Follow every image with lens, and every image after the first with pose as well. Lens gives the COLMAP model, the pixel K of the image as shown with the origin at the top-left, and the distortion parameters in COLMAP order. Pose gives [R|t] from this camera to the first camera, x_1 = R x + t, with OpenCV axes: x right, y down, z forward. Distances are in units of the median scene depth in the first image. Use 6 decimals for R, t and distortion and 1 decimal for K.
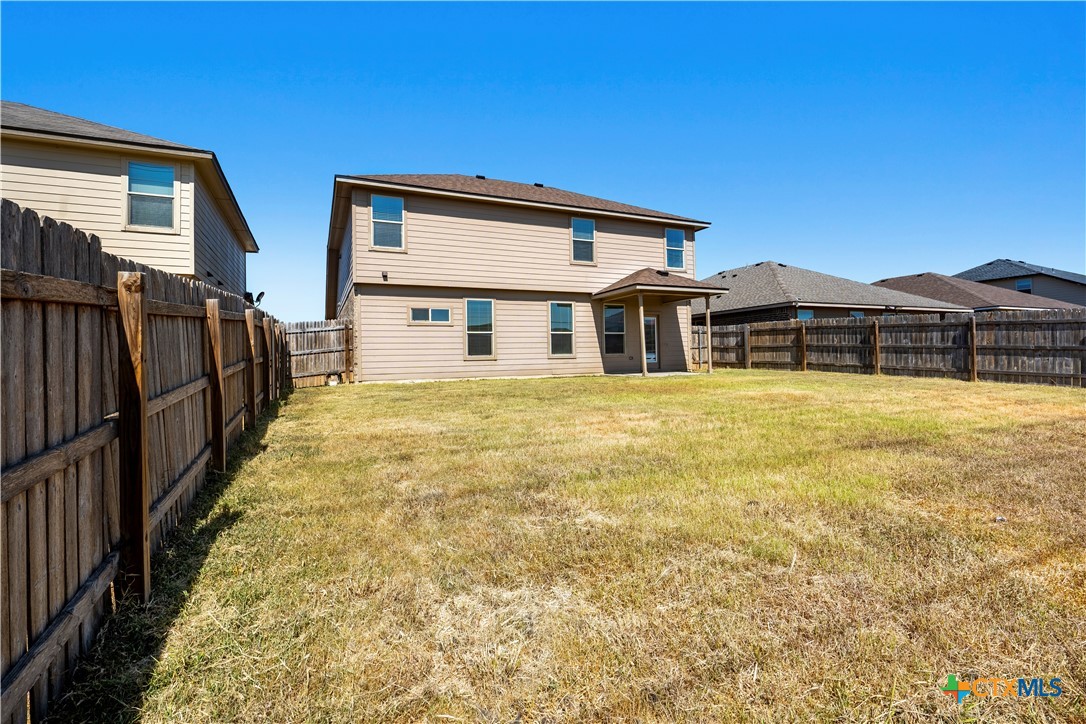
lens RADIAL K [[492.7, 0, 572.8], [0, 492.7, 349.5], [0, 0, 1]] dist [0.008359, -0.004914]
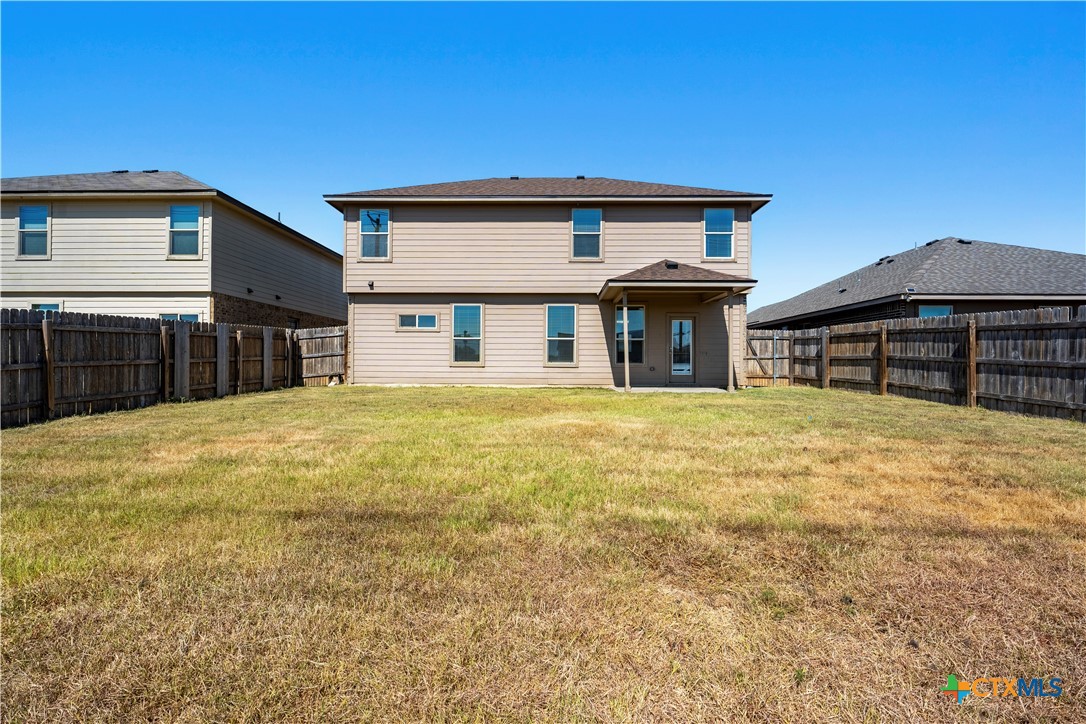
lens RADIAL K [[492.7, 0, 548.0], [0, 492.7, 364.5], [0, 0, 1]] dist [0.008359, -0.004914]
pose [[0.892994, 0.024752, -0.449388, 0.375796], [-0.016139, 0.999605, 0.022987, -0.007392], [0.449780, -0.013275, 0.893041, 0.187778]]
